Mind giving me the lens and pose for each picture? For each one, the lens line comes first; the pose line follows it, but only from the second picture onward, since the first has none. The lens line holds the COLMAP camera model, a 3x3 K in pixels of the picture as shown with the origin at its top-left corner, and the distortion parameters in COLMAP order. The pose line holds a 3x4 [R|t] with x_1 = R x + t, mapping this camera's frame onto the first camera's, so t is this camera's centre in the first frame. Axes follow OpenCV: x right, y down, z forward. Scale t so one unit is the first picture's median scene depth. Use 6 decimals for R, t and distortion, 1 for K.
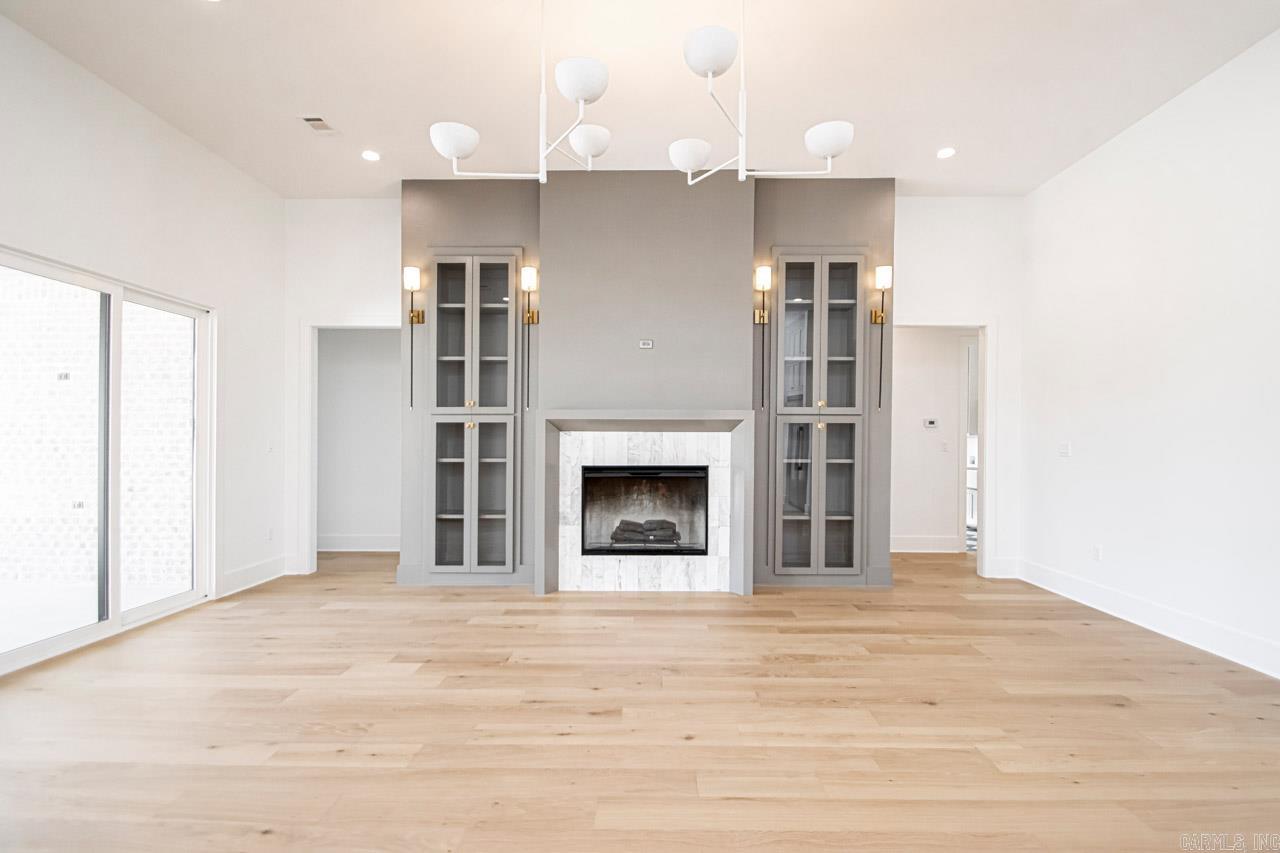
lens RADIAL K [[625.8, 0, 645.5], [0, 625.8, 431.8], [0, 0, 1]] dist [0.019766, -0.020790]
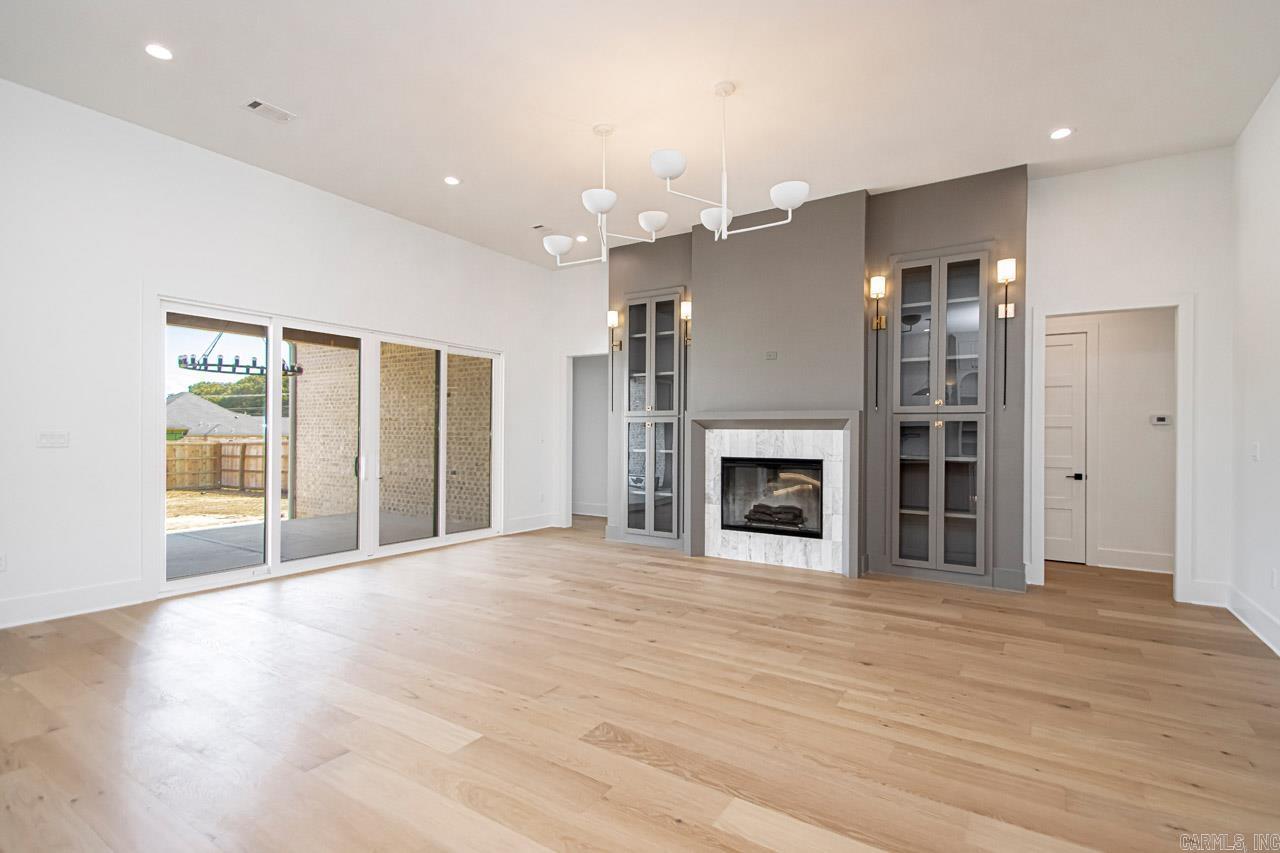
lens RADIAL K [[611.7, 0, 640.0], [0, 611.7, 426.5], [0, 0, 1]] dist [0.002965, -0.000230]
pose [[0.839995, -0.001460, -0.542592, 0.419498], [-0.001121, 0.999990, -0.004425, -0.000266], [0.542593, 0.004325, 0.839985, -0.103727]]
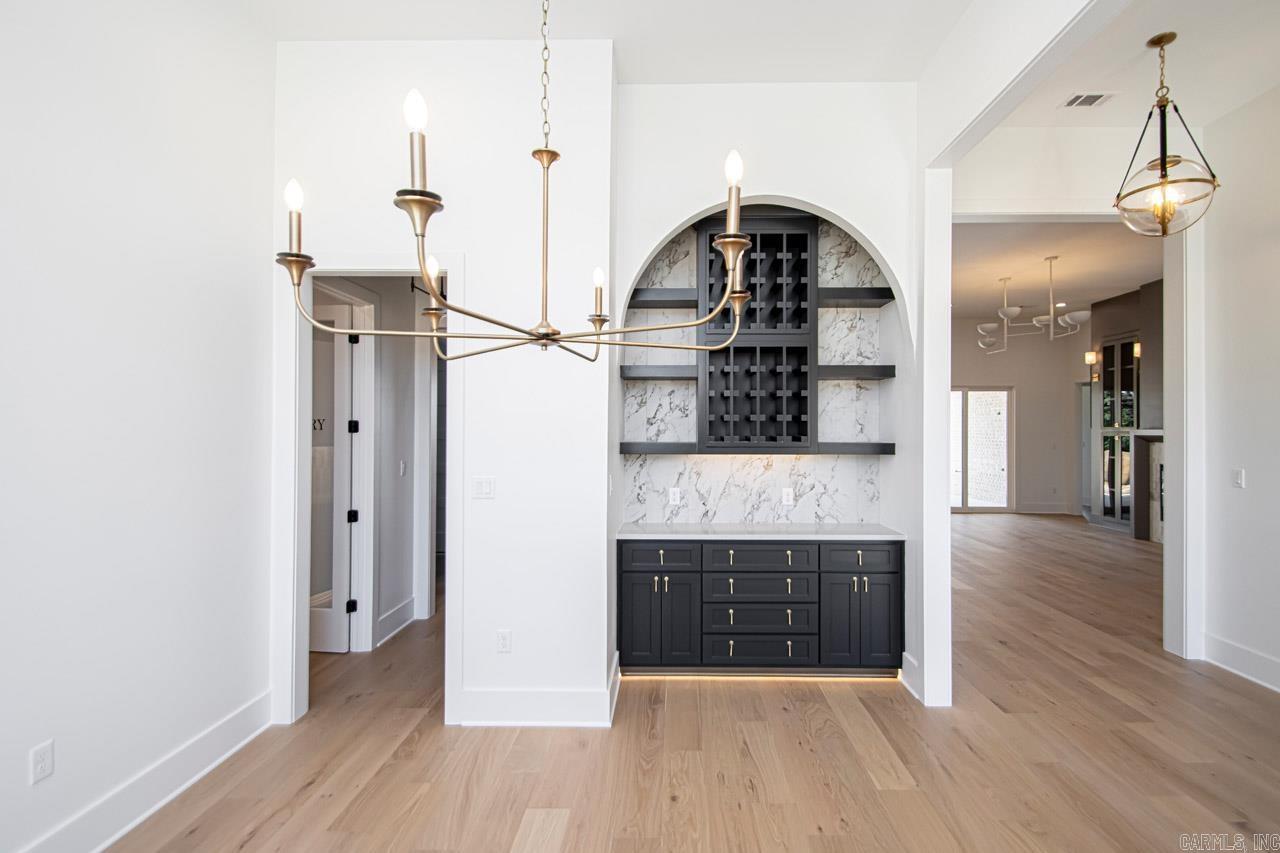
lens RADIAL K [[625.8, 0, 645.5], [0, 625.8, 431.8], [0, 0, 1]] dist [0.019766, -0.020790]
pose [[-0.026201, 0.003429, -0.999651, 1.533851], [-0.001241, 0.999993, 0.003463, -0.032404], [0.999656, 0.001331, -0.026196, -0.262564]]
